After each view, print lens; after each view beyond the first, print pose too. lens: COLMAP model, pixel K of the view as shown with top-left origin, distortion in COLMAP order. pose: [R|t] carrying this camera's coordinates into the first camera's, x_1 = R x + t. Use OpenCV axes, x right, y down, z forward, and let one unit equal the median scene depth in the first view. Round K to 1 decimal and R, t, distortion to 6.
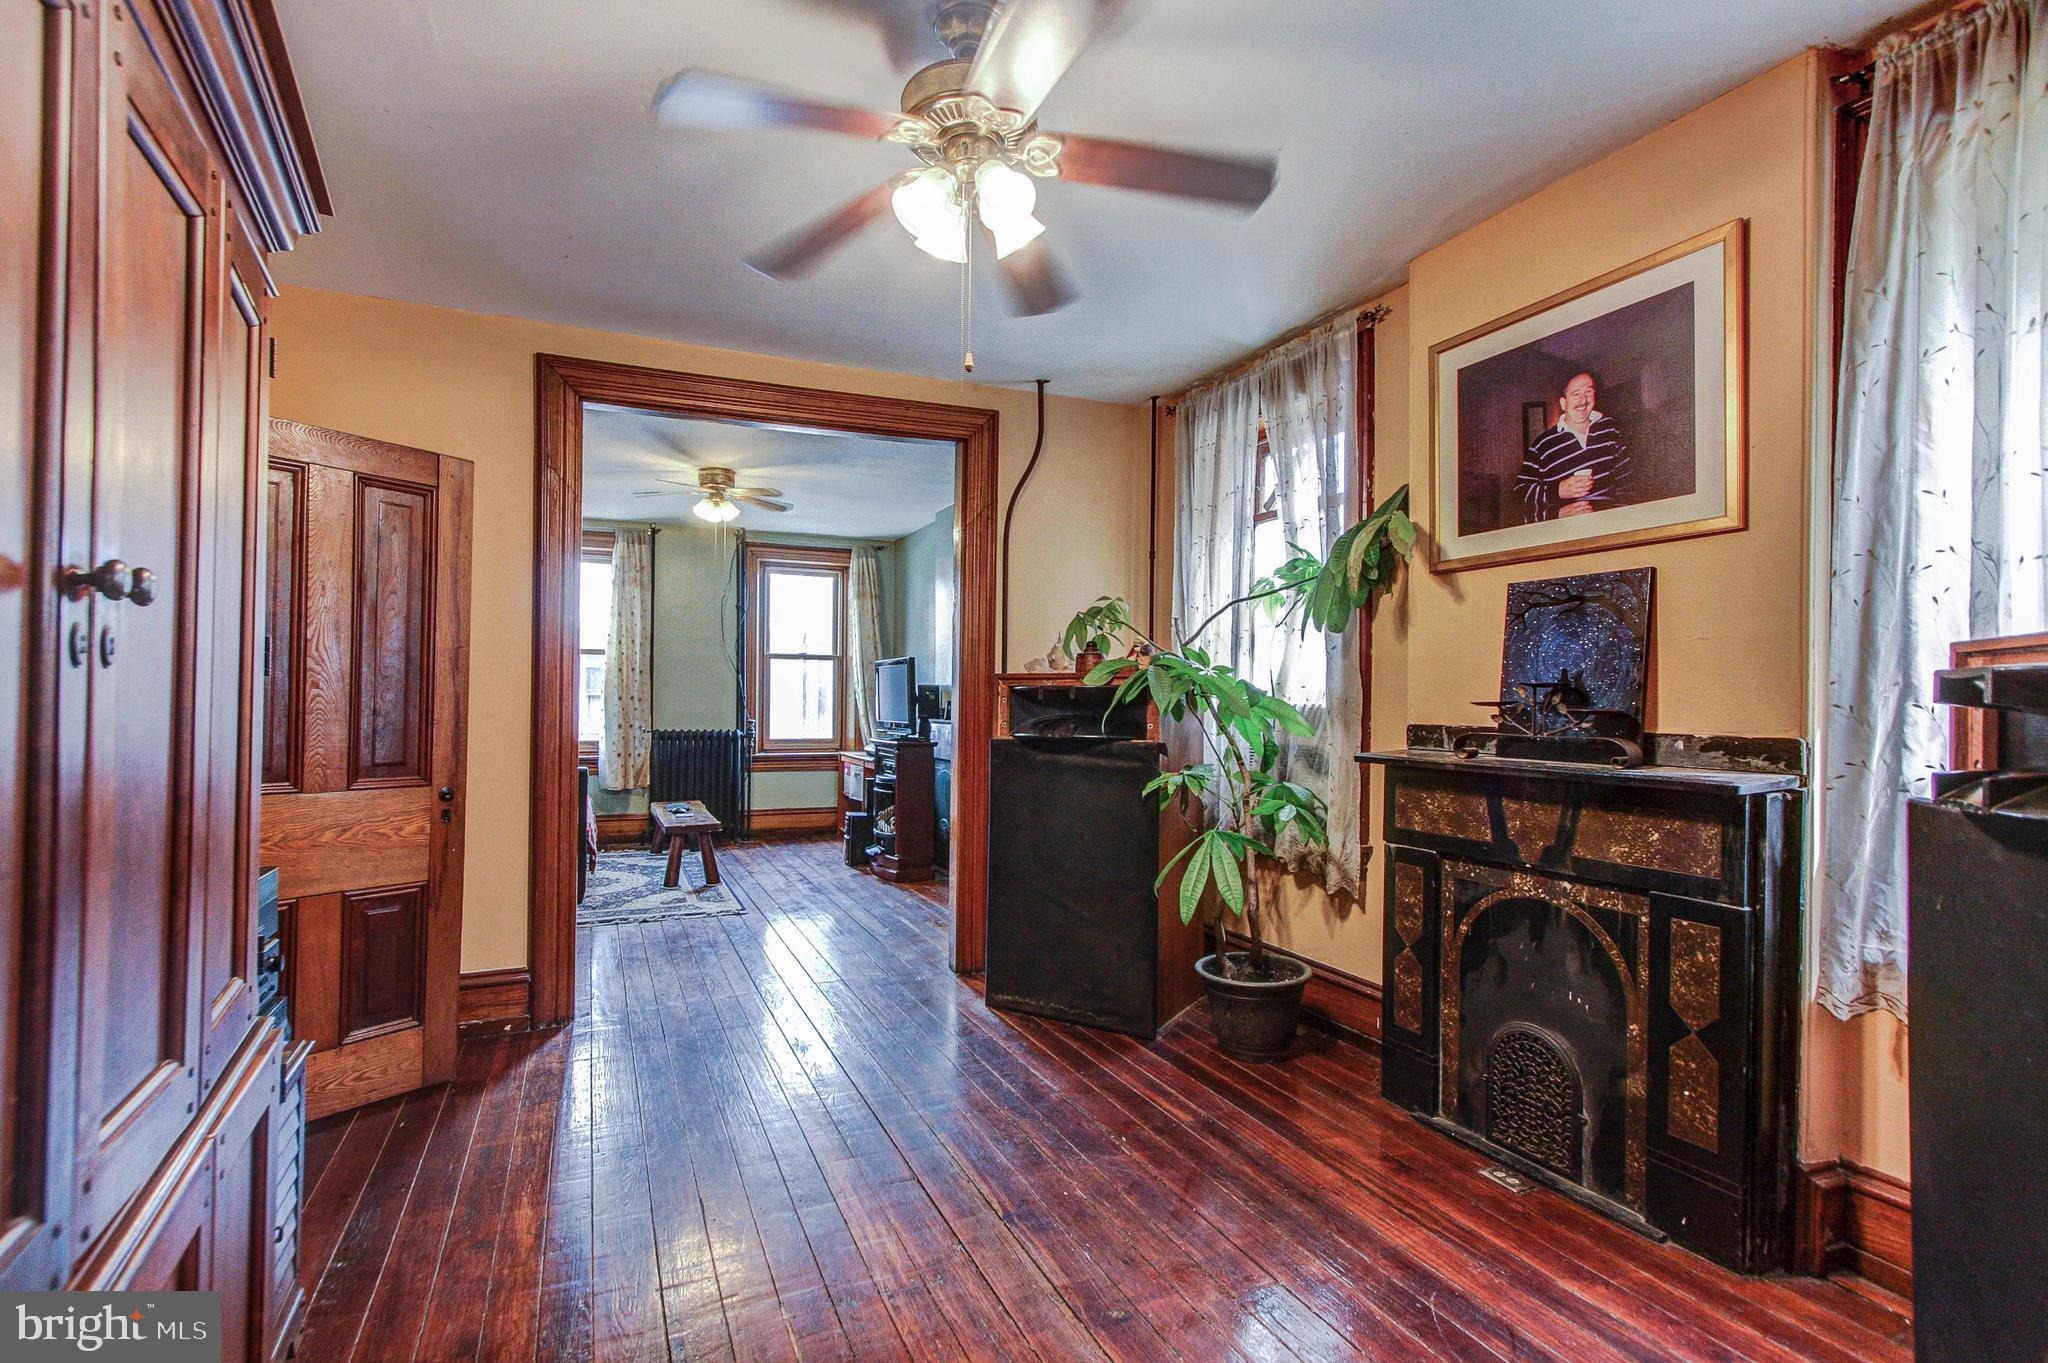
lens RADIAL K [[956.5, 0, 1000.9], [0, 956.5, 695.2], [0, 0, 1]] dist [0.002240, 0.001862]
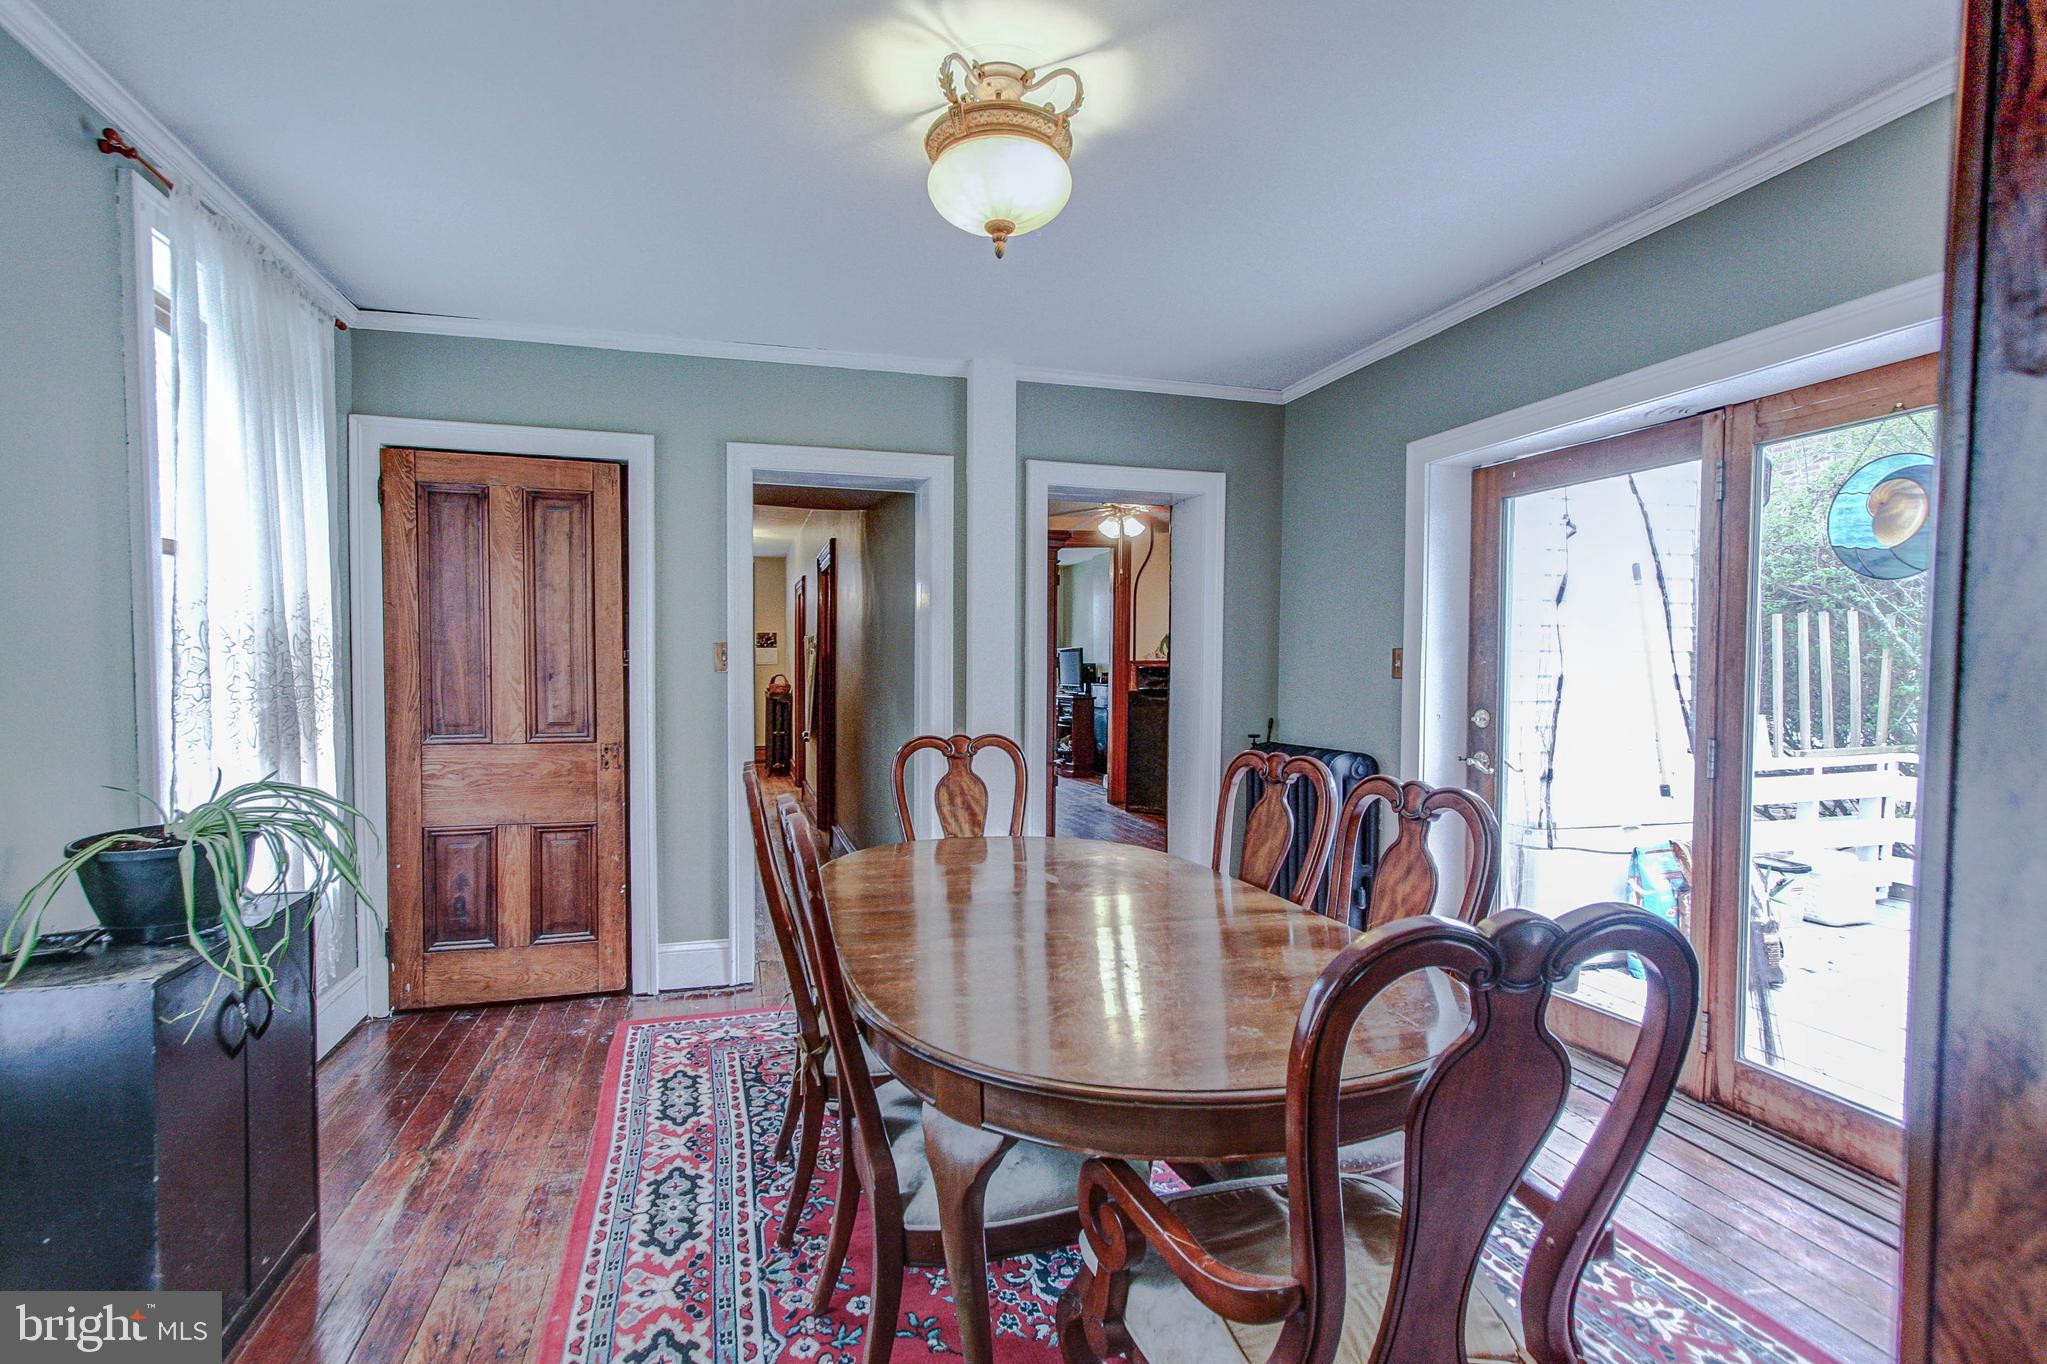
lens RADIAL K [[956.0, 0, 1000.4], [0, 956.0, 695.7], [0, 0, 1]] dist [0.002240, 0.001862]
pose [[0.989814, -0.000242, -0.142370, 0.005517], [0.004807, 0.999485, 0.031720, -0.006364], [0.142289, -0.032081, 0.989305, -0.543840]]
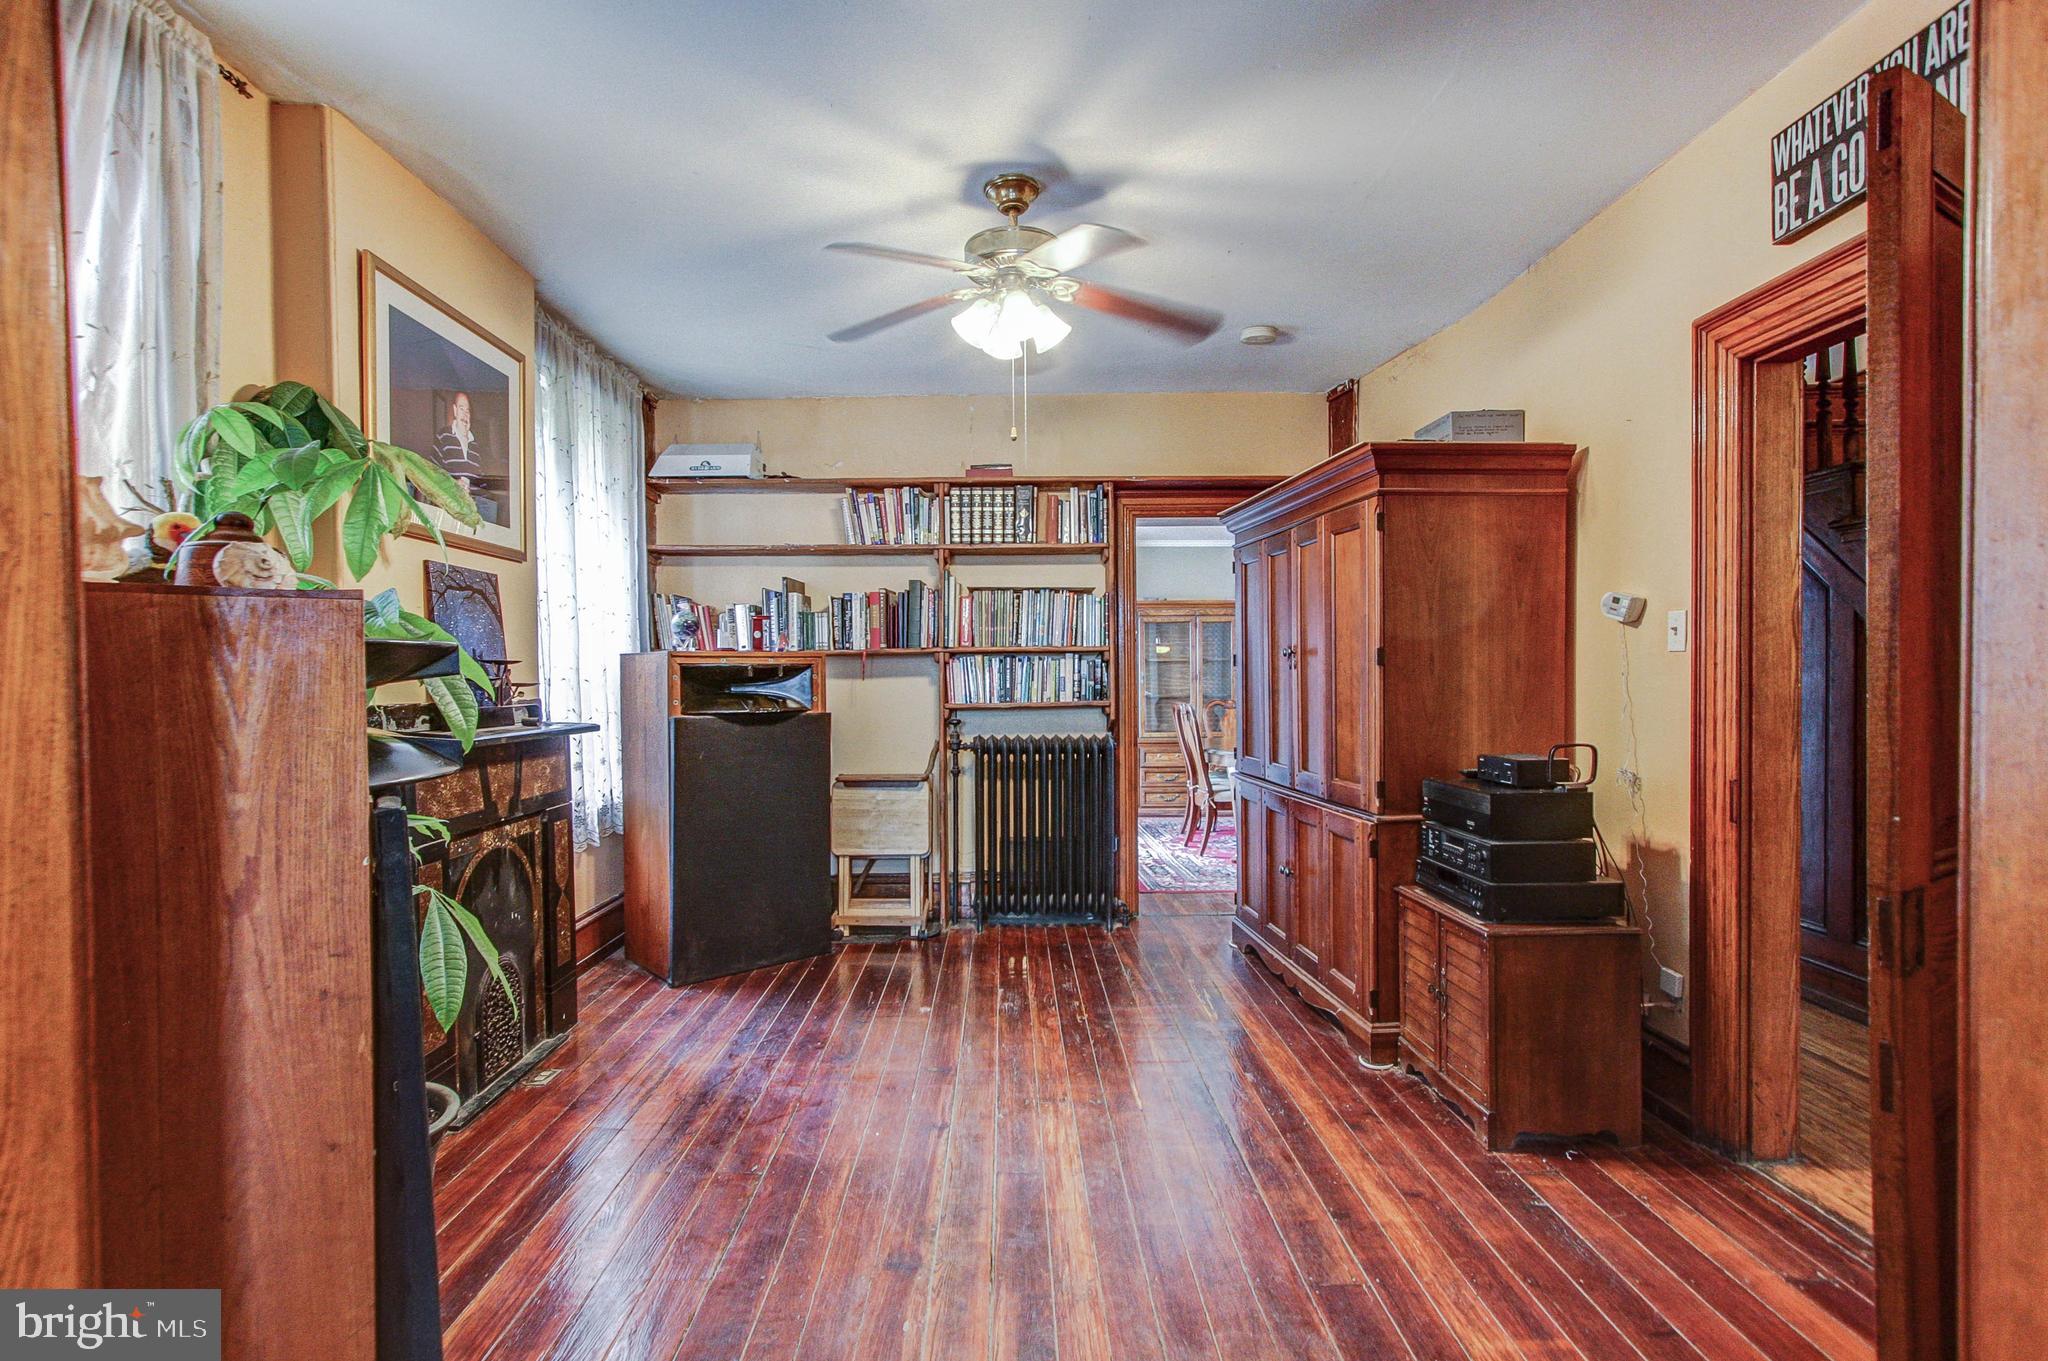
lens RADIAL K [[973.0, 0, 1013.0], [0, 973.0, 695.3], [0, 0, 1]] dist [0.003675, 0.000726]
pose [[-0.917388, -0.009339, 0.397884, -0.476136], [-0.001954, 0.999818, 0.018962, 0.005406], [-0.397989, 0.016618, -0.917240, 1.826966]]
